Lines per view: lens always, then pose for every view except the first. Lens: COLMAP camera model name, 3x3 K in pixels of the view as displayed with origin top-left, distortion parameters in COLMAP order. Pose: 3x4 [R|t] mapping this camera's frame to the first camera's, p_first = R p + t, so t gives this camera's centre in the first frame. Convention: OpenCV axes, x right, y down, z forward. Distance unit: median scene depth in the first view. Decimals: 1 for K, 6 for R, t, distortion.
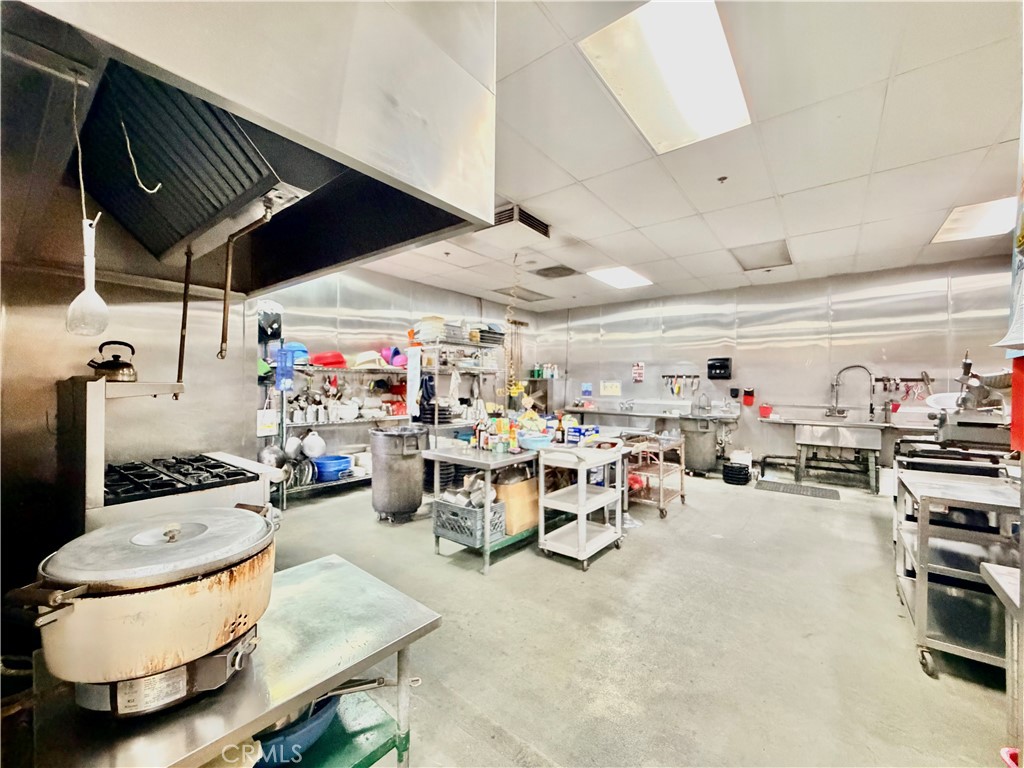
lens RADIAL K [[411.7, 0, 512.0], [0, 411.7, 384.0], [0, 0, 1]] dist [-0.000968, -0.000142]
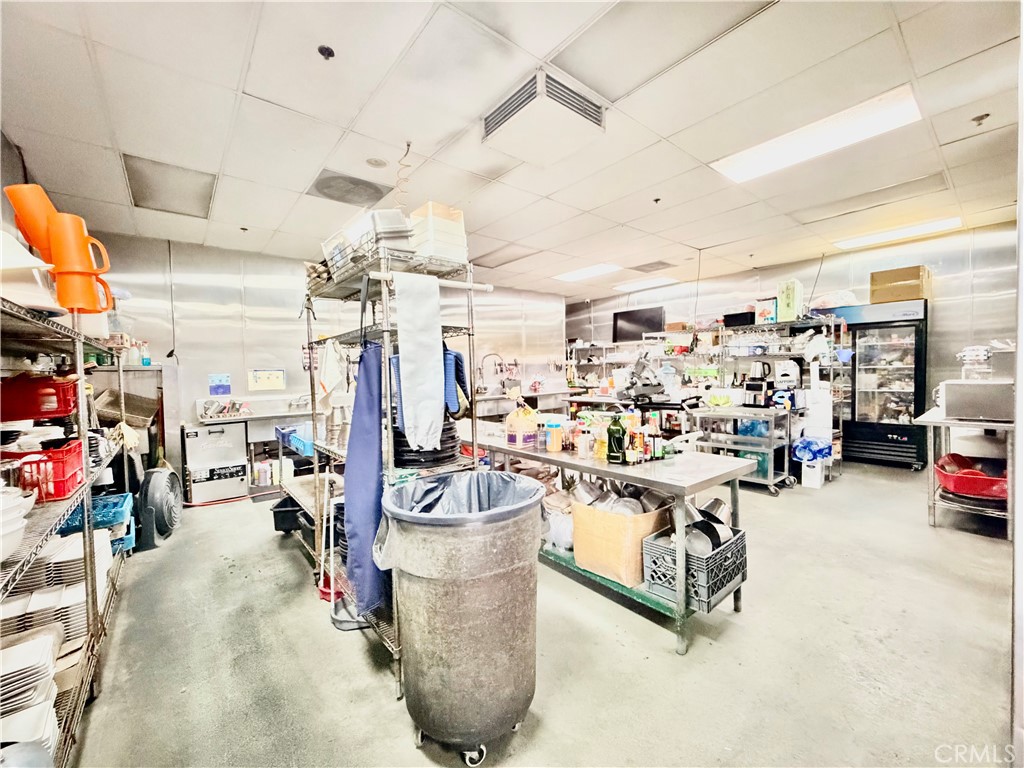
lens RADIAL K [[411.7, 0, 512.0], [0, 411.7, 384.0], [0, 0, 1]] dist [-0.000968, -0.000142]
pose [[0.221185, -0.046766, 0.974110, -0.490756], [0.023167, 0.998820, 0.042692, -0.002997], [-0.974957, 0.013124, 0.222007, 0.681351]]
